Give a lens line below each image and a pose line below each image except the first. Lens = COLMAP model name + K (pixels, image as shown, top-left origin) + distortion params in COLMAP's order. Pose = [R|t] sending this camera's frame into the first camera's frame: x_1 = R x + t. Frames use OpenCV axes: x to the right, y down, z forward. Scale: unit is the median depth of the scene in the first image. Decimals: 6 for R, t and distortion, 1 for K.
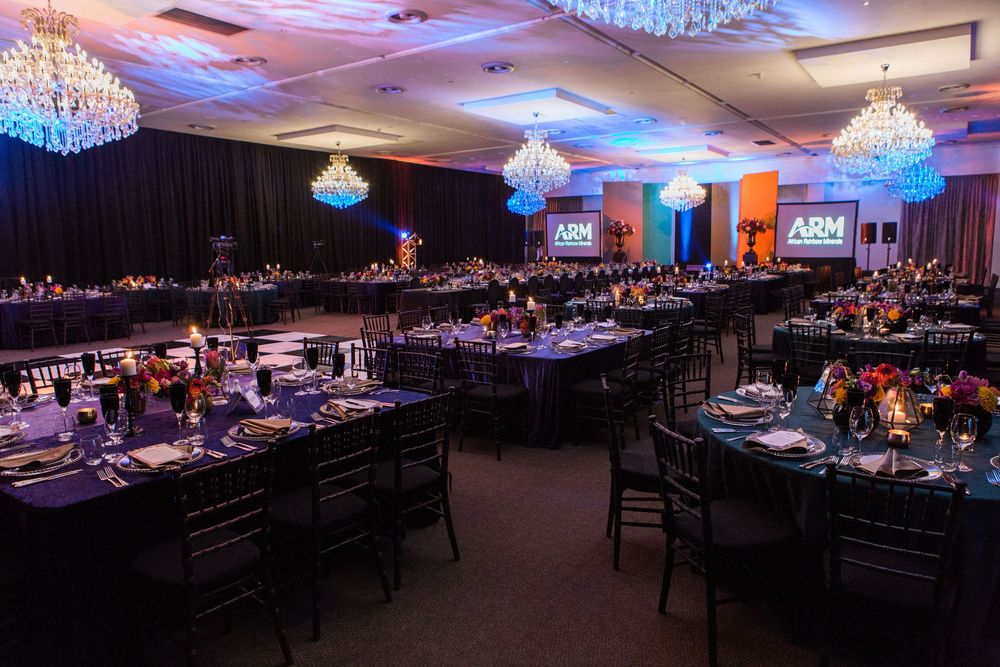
lens RADIAL K [[678.2, 0, 508.4], [0, 678.2, 324.5], [0, 0, 1]] dist [-0.030194, 0.000084]
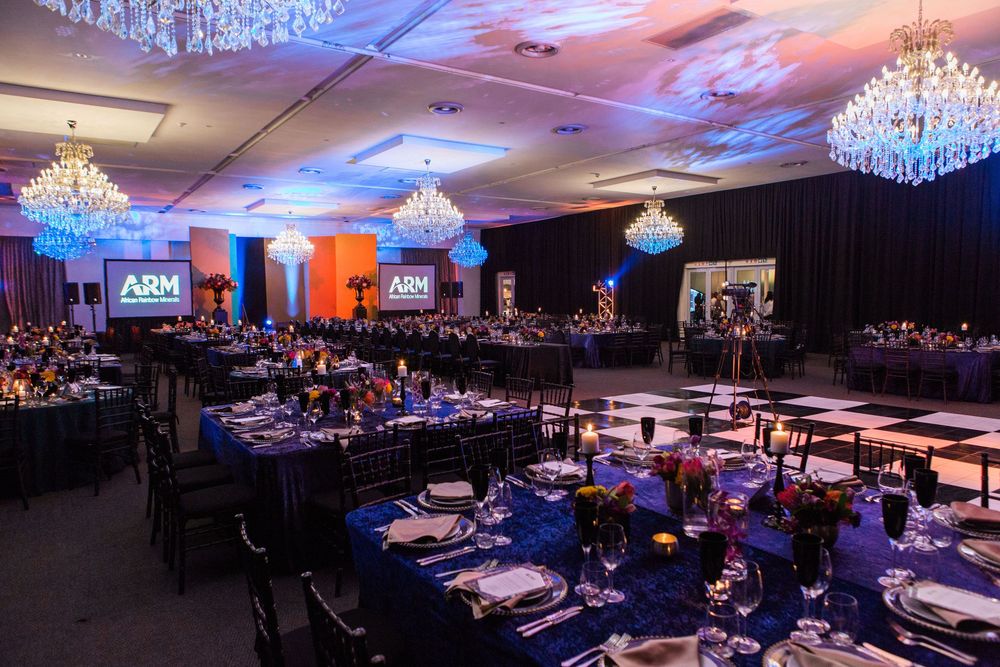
lens RADIAL K [[678.2, 0, 509.4], [0, 678.2, 342.5], [0, 0, 1]] dist [-0.030194, 0.000084]
pose [[0.343093, -0.058712, 0.937465, -0.518174], [0.119065, 0.992712, 0.018597, -0.037683], [-0.931725, 0.105239, 0.347583, 0.364846]]
